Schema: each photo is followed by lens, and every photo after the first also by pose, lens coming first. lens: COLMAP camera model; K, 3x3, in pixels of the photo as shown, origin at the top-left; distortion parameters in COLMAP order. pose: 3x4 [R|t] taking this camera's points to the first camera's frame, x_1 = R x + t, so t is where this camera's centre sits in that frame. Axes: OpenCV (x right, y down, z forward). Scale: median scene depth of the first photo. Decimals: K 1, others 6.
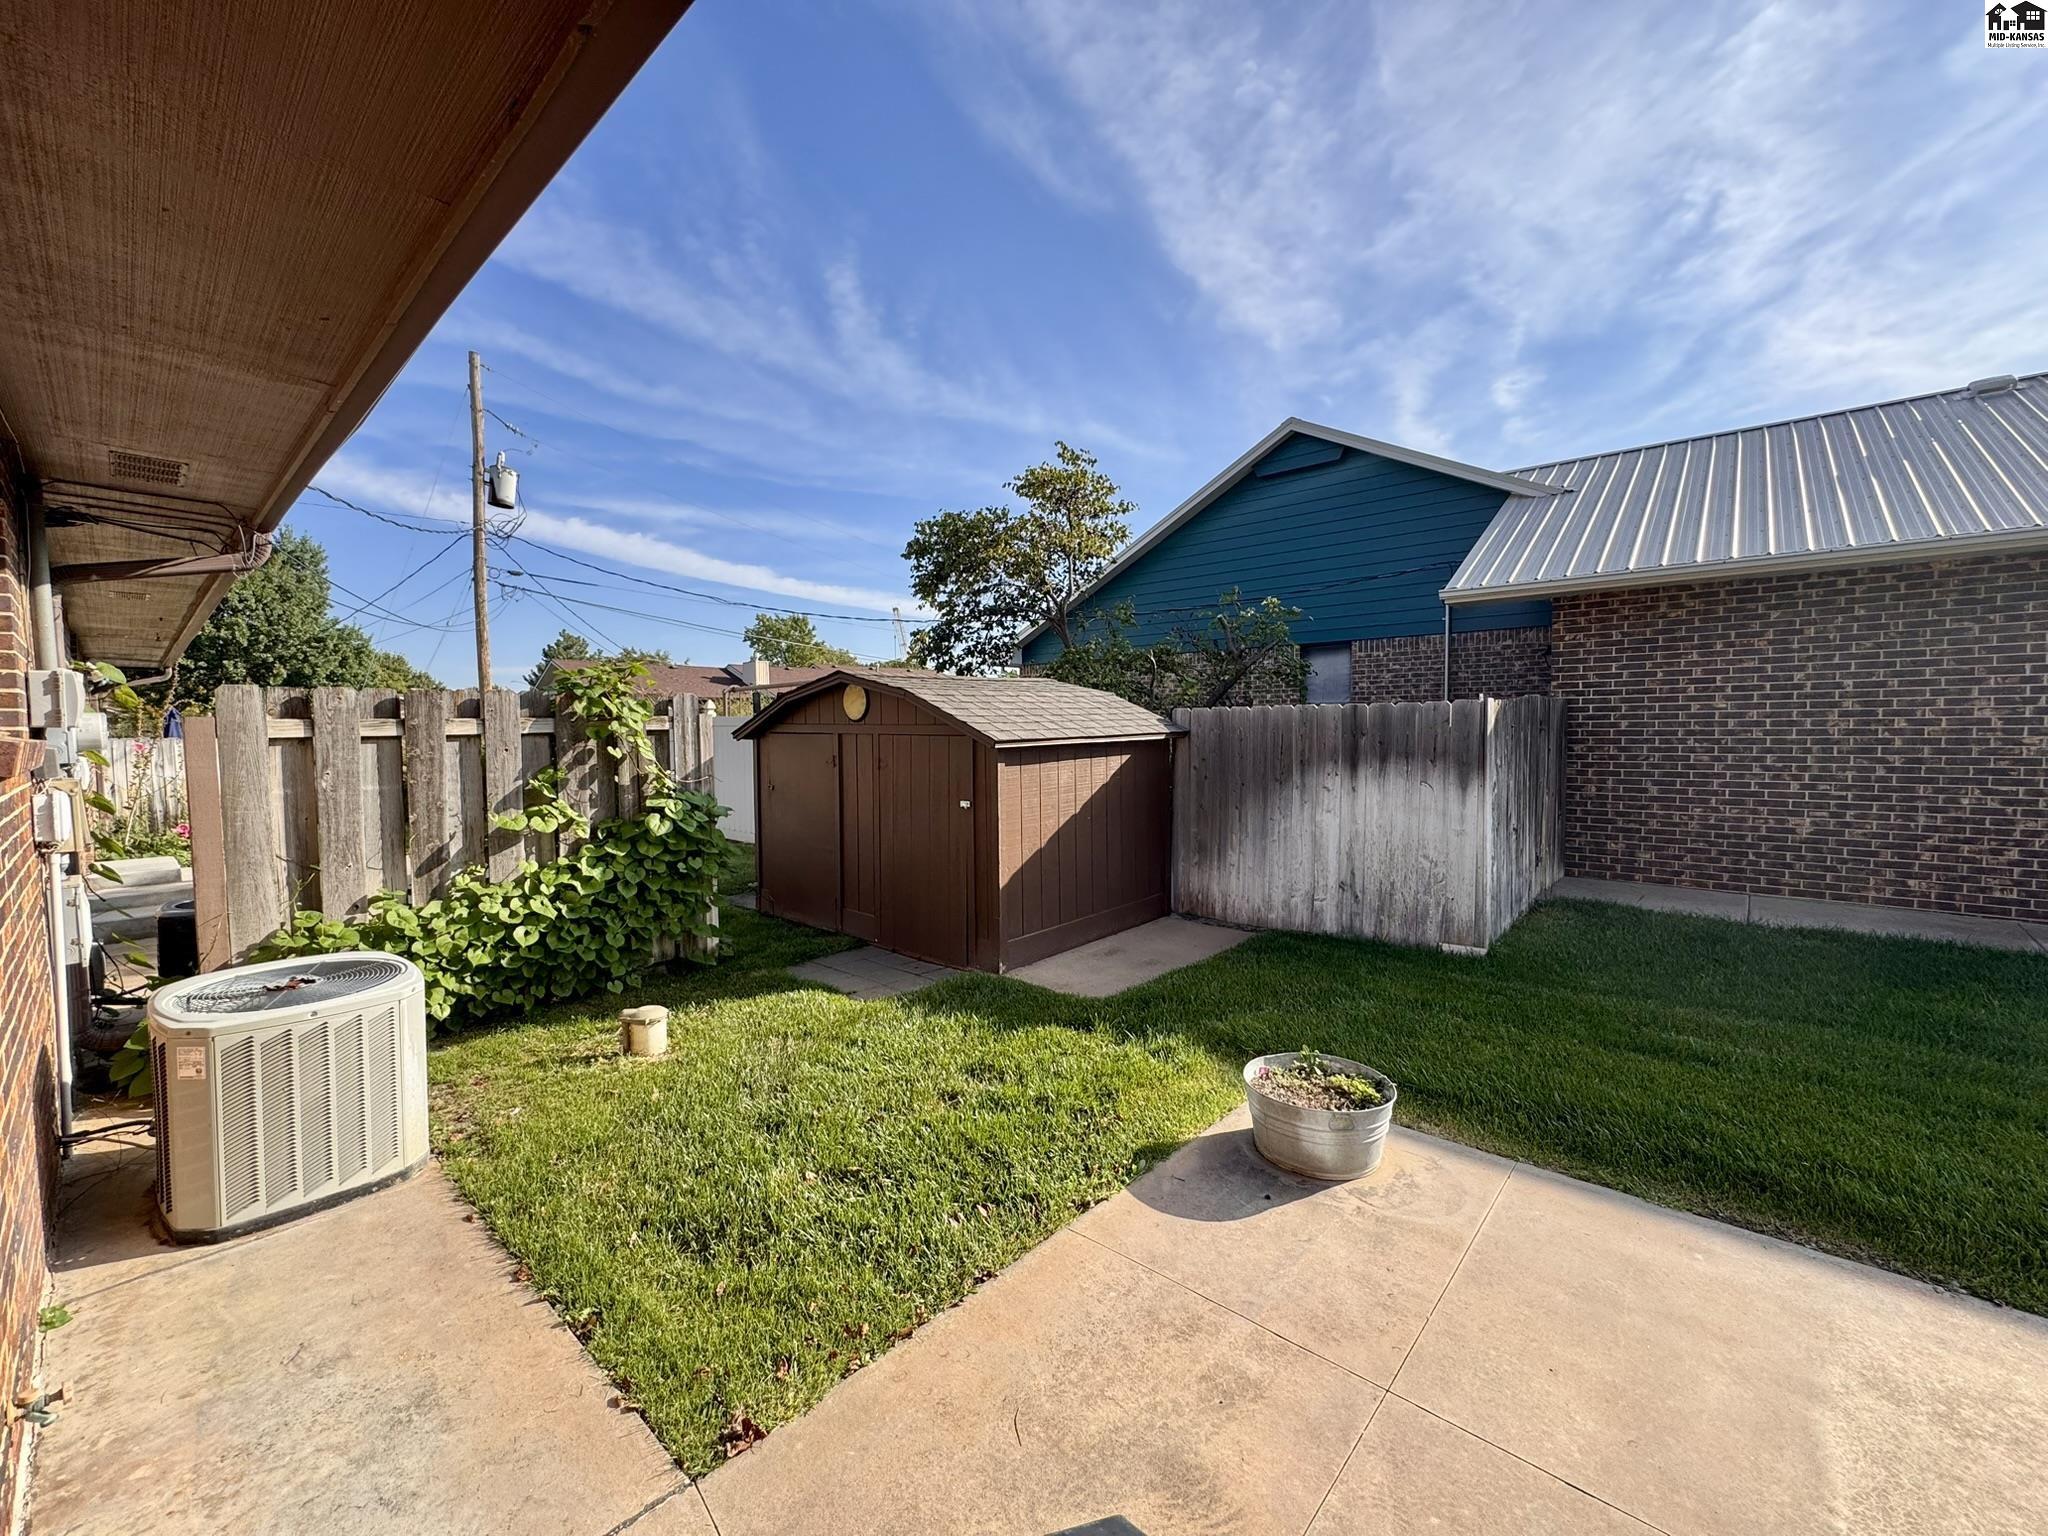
lens RADIAL K [[819.5, 0, 1023.2], [0, 819.5, 773.0], [0, 0, 1]] dist [-0.002124, -0.000279]
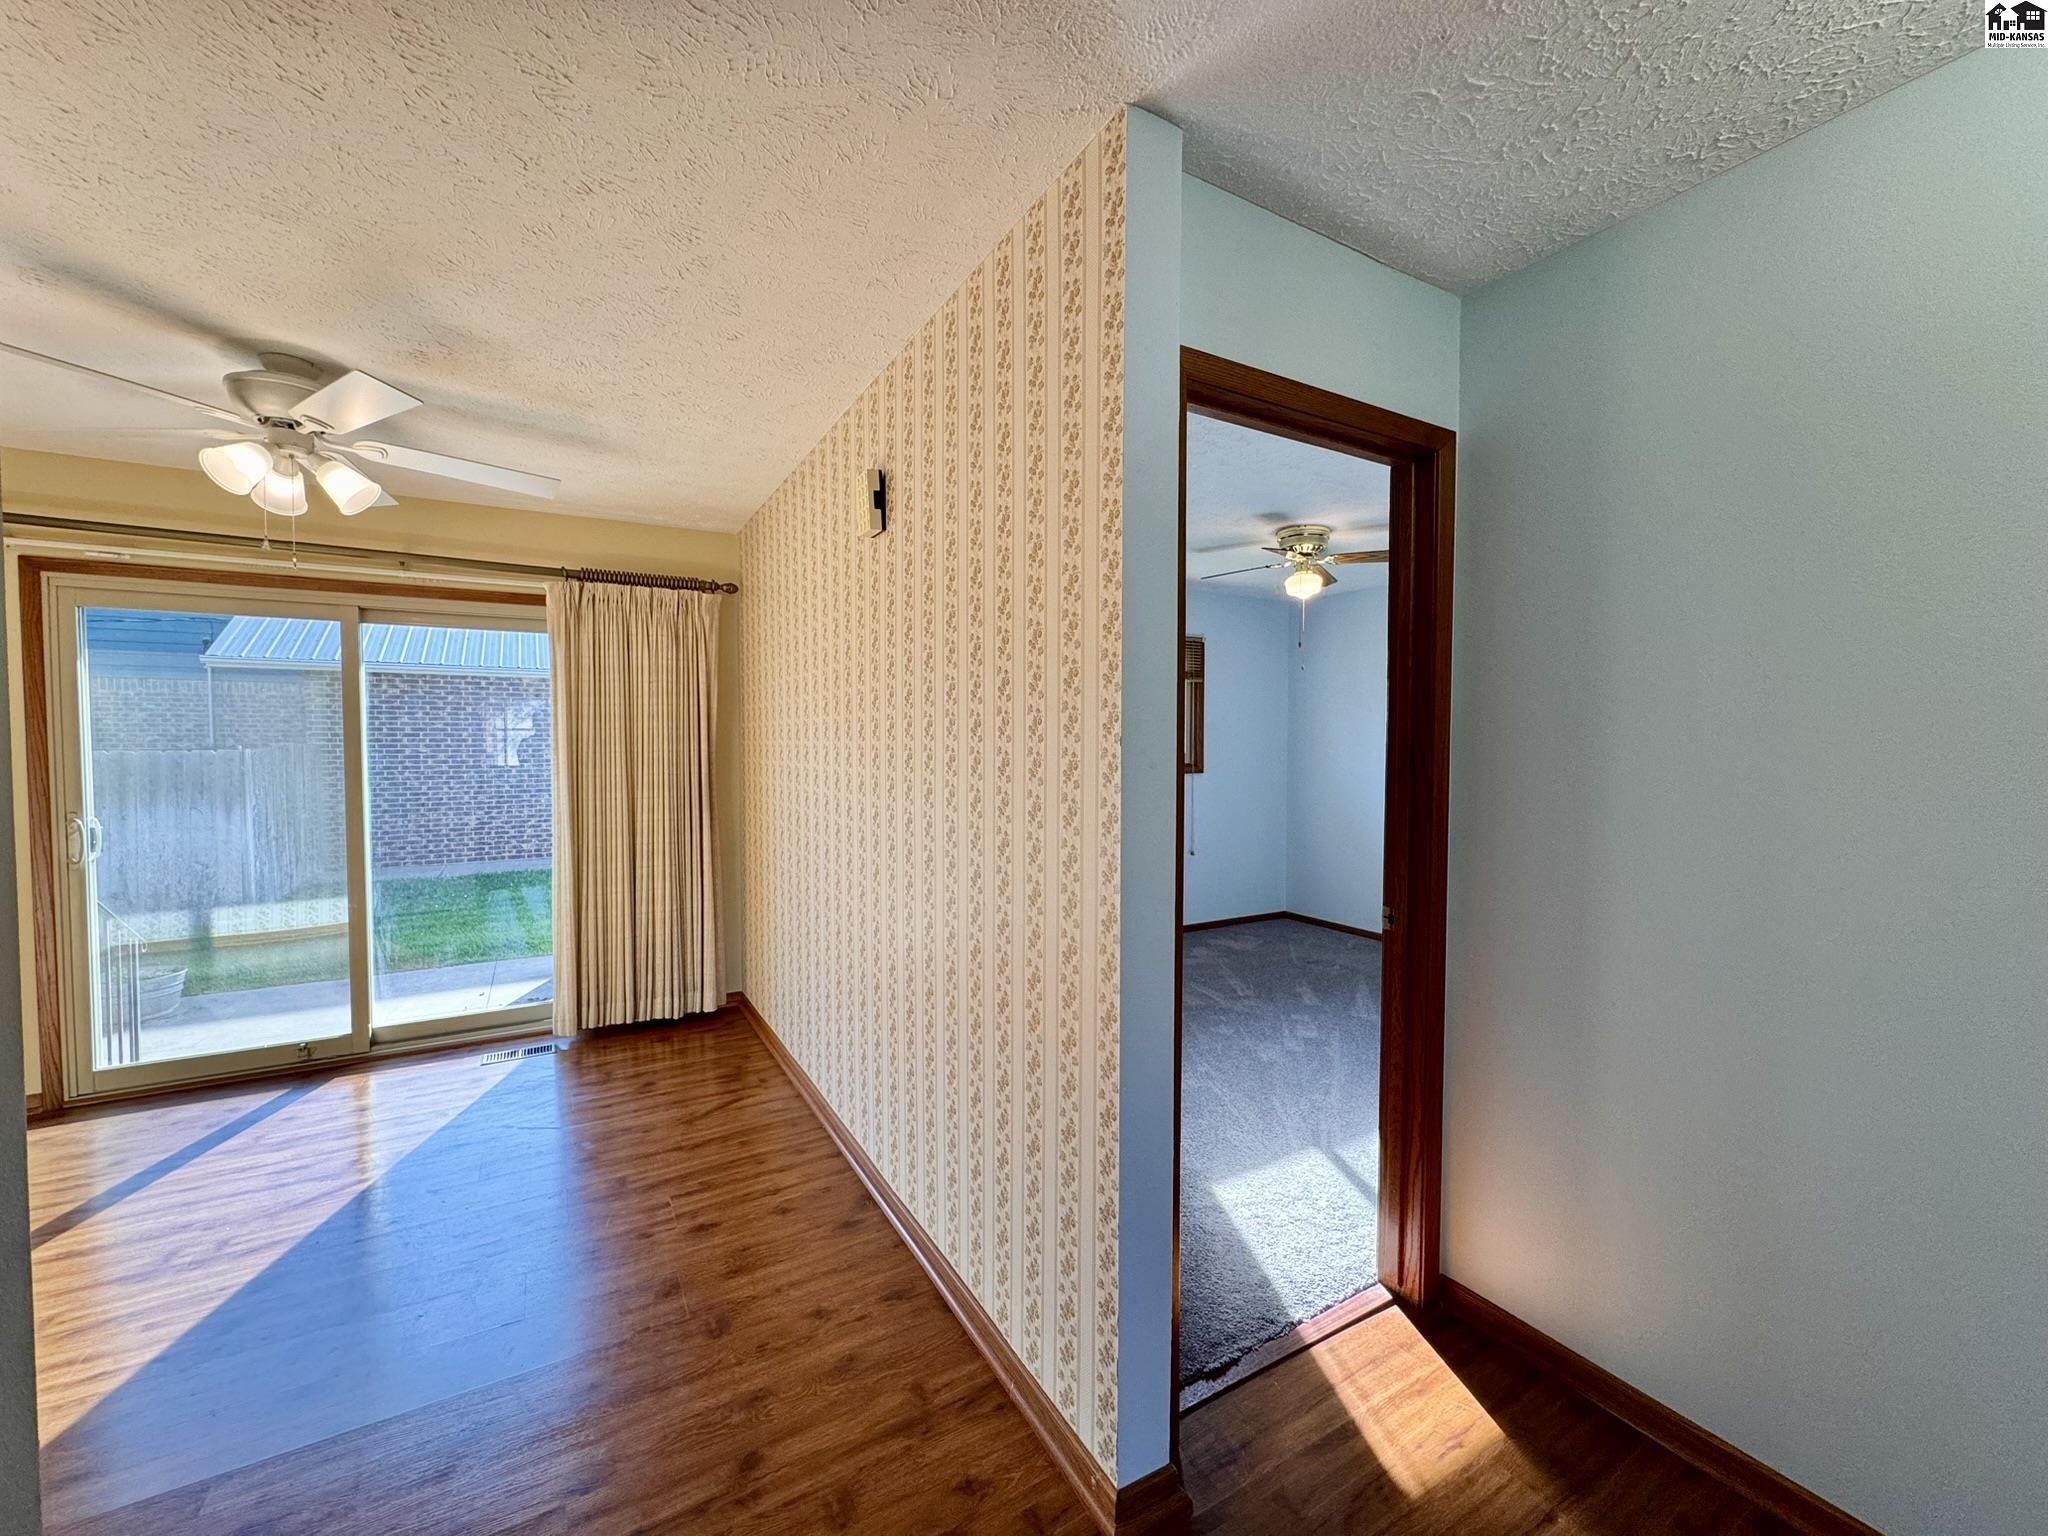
lens RADIAL K [[819.5, 0, 1022.9], [0, 819.5, 764.3], [0, 0, 1]] dist [-0.002124, -0.000279]
pose [[0.309309, -0.013044, 0.950872, -0.336918], [0.053384, 0.998567, -0.003667, 0.014494], [-0.949462, 0.051896, 0.309562, -0.659179]]
